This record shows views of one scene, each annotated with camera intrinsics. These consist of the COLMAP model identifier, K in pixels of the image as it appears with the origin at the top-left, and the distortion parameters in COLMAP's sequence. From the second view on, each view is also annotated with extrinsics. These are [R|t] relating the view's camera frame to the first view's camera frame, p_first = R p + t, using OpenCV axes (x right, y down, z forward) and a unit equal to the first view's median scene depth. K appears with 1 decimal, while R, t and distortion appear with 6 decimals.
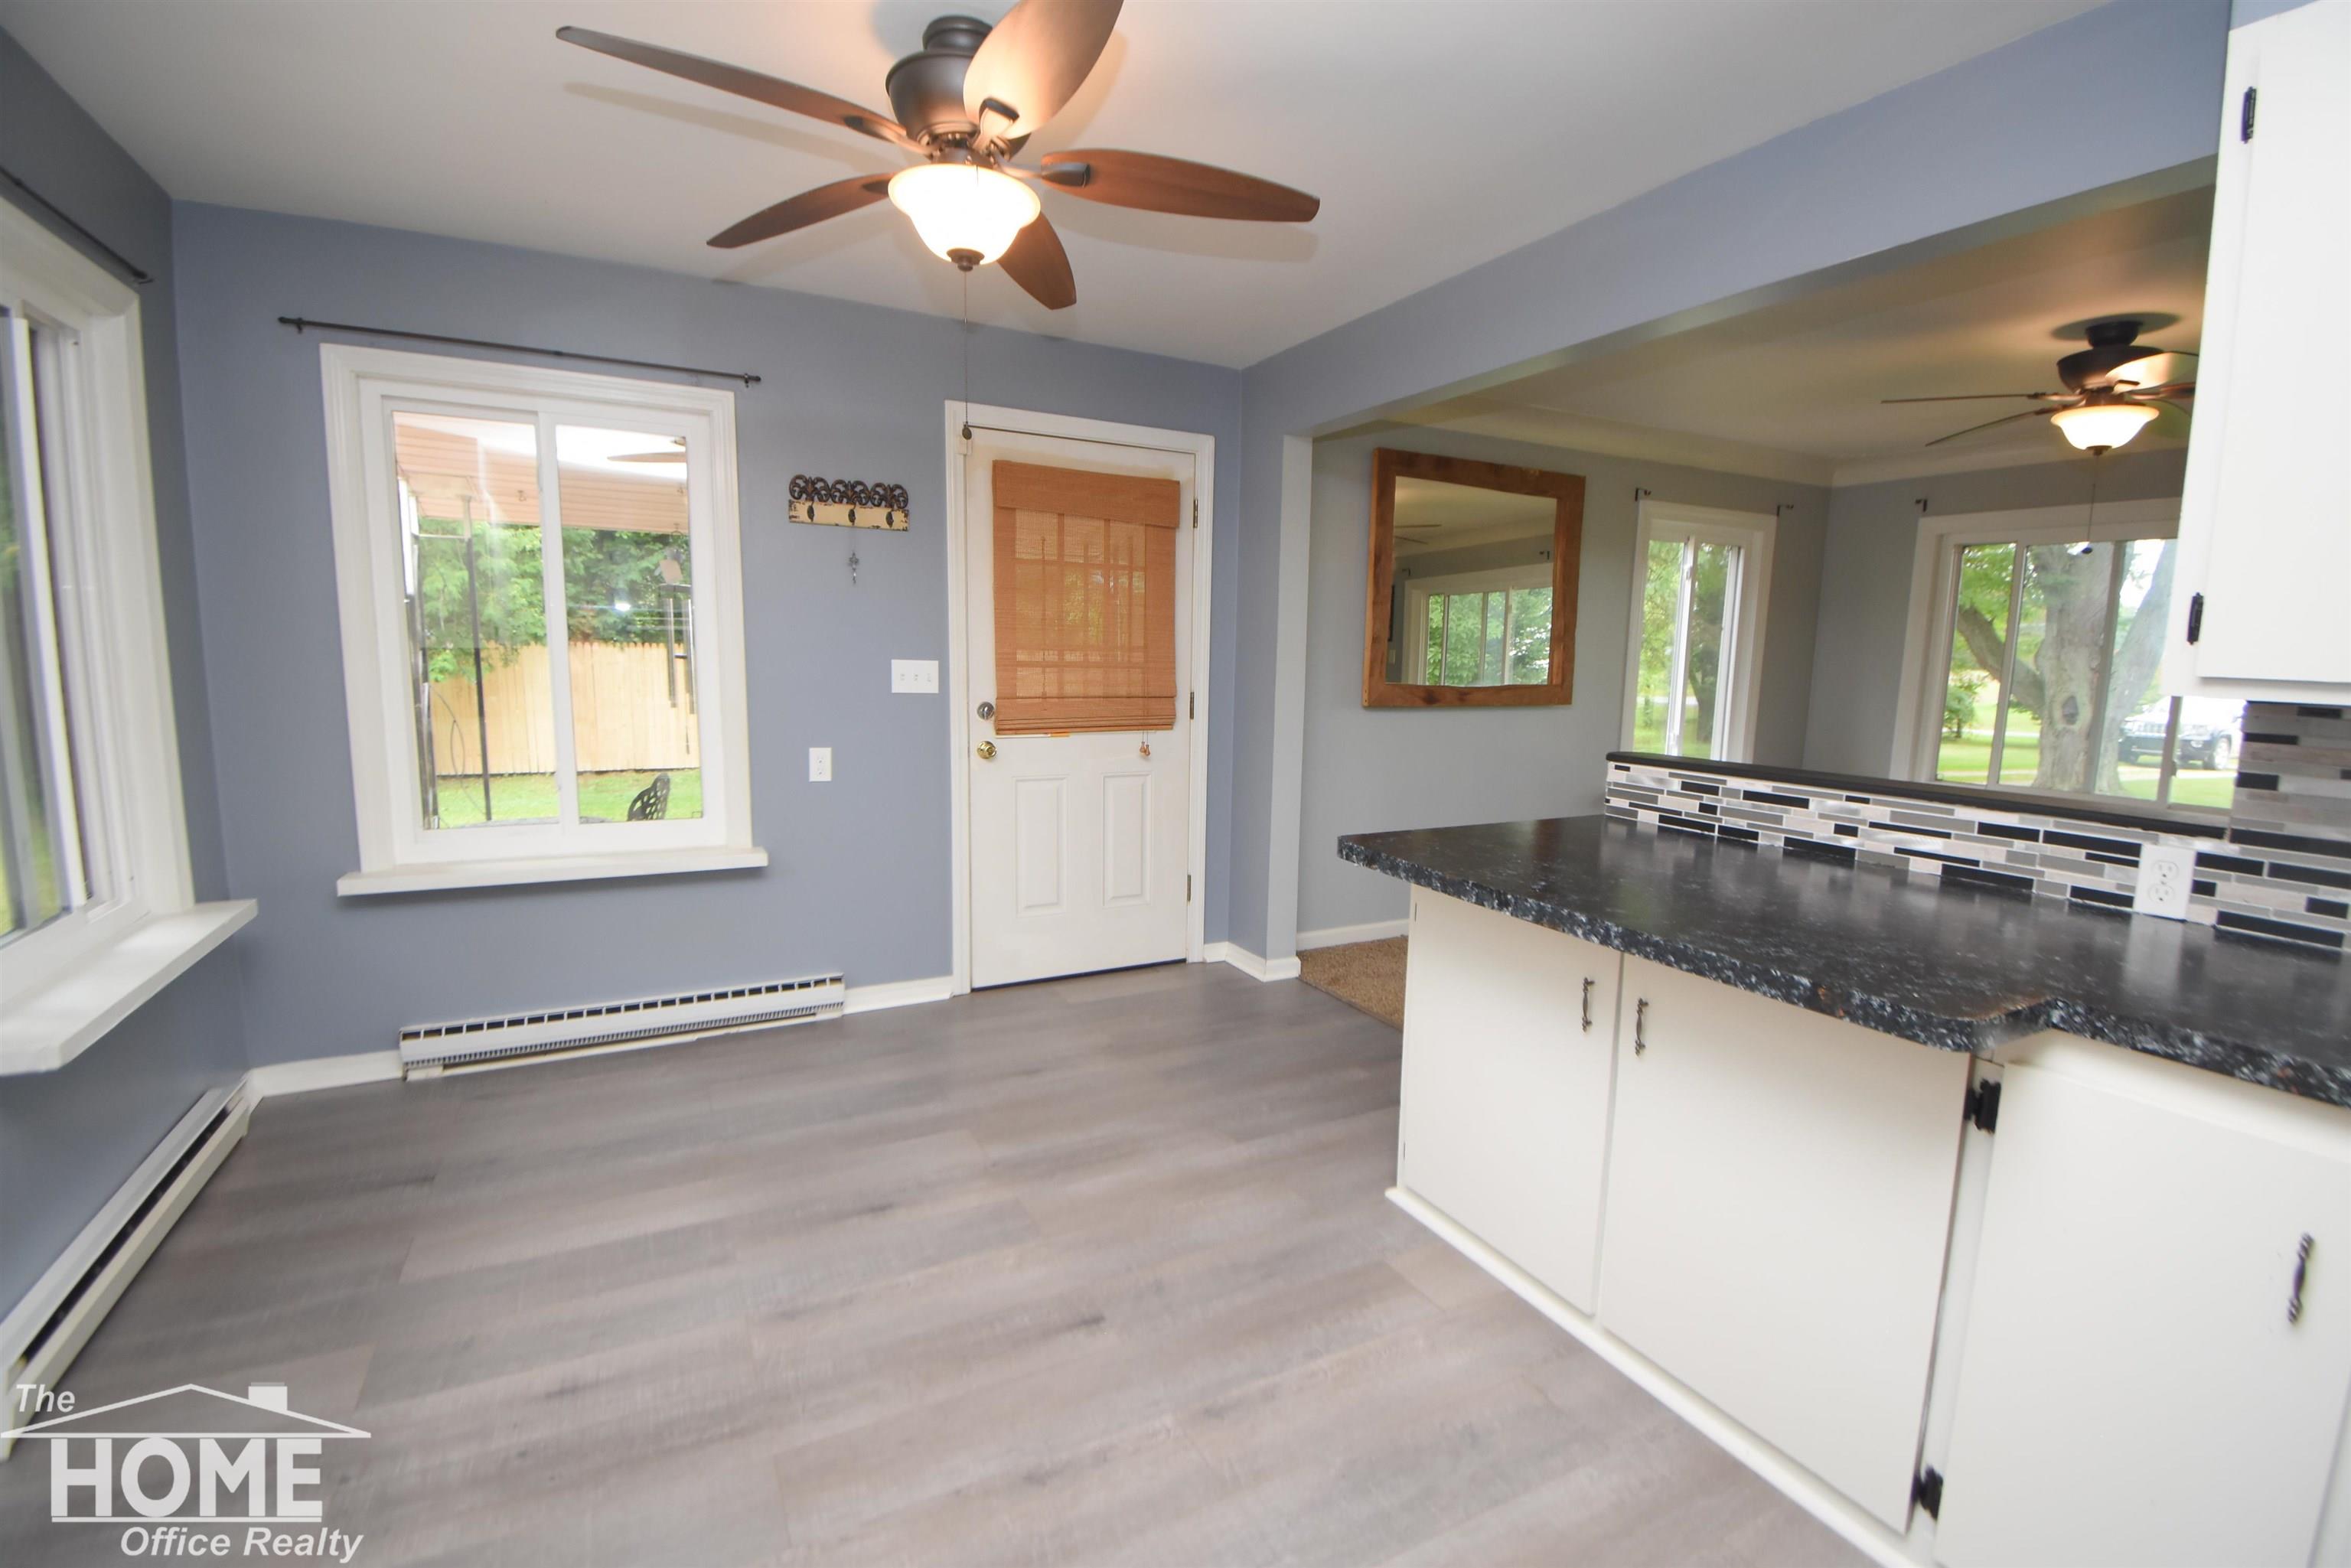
lens RADIAL K [[1025.6, 0, 1178.1], [0, 1025.6, 785.2], [0, 0, 1]] dist [-0.010153, -0.002295]
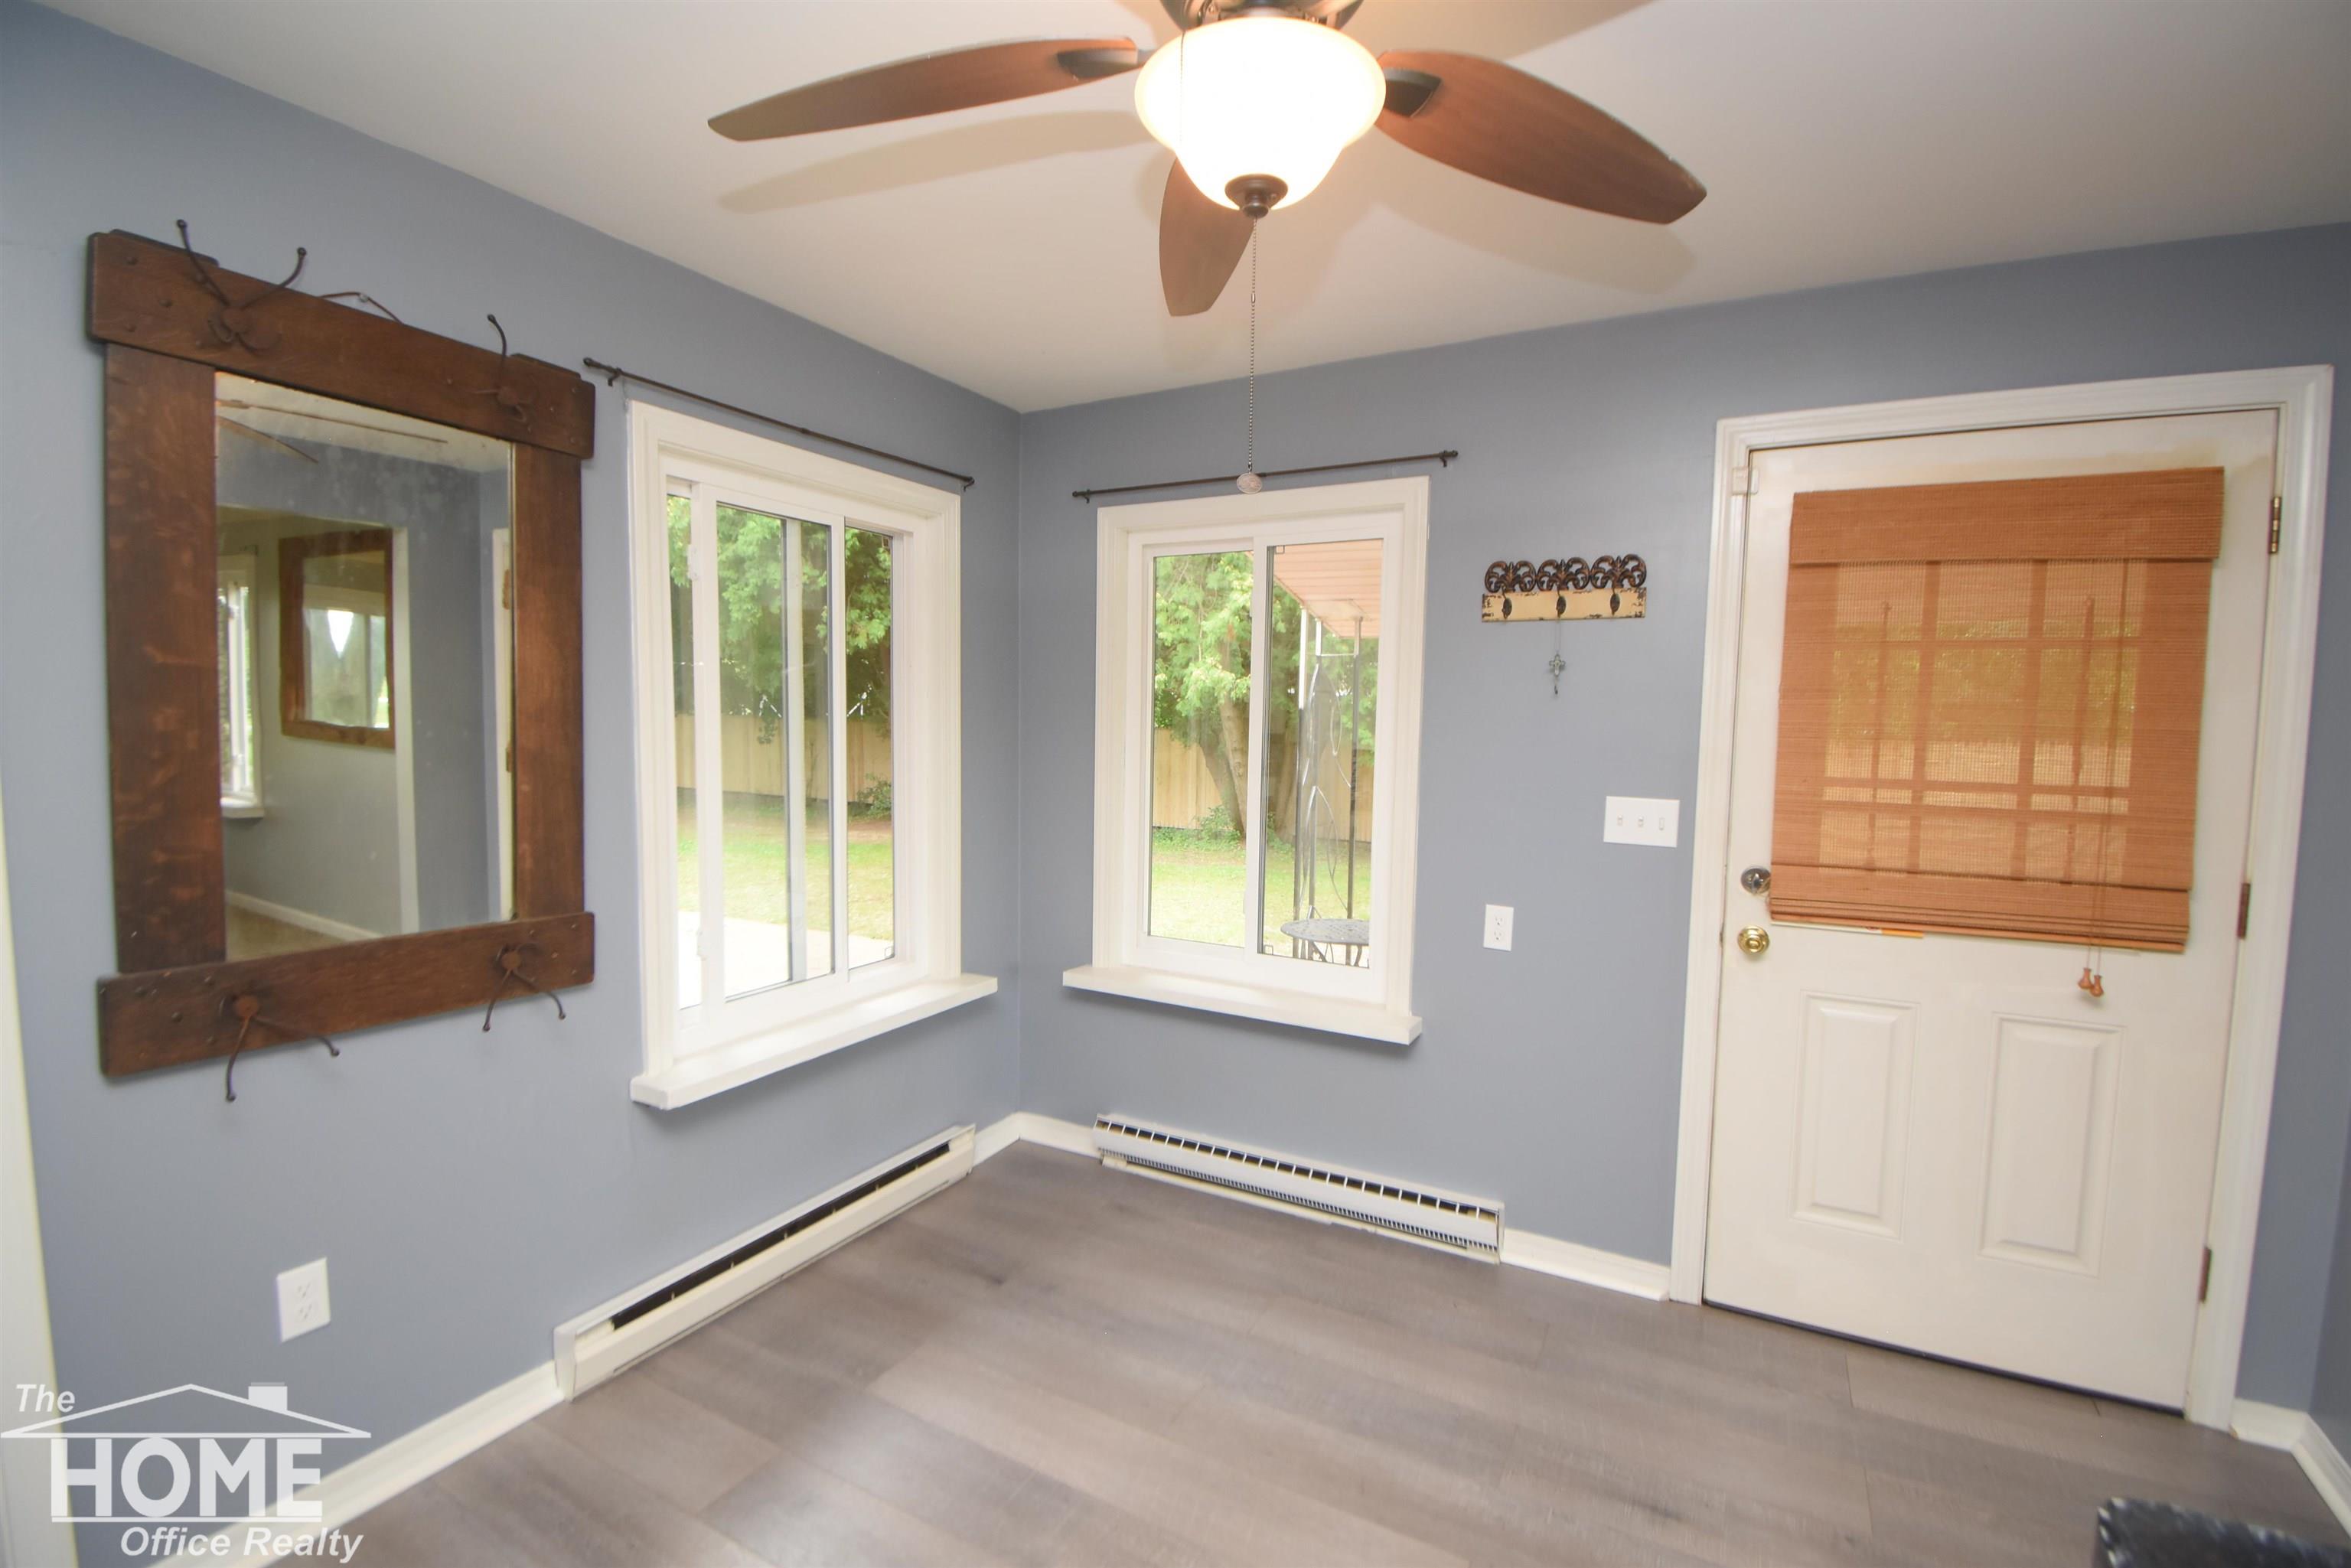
lens RADIAL K [[1025.6, 0, 1175.1], [0, 1025.6, 784.8], [0, 0, 1]] dist [-0.010153, -0.002295]
pose [[0.555931, 0.042654, -0.830133, 0.142023], [-0.111374, 0.993500, -0.023538, -0.076563], [0.823733, 0.105541, 0.557068, 0.334466]]
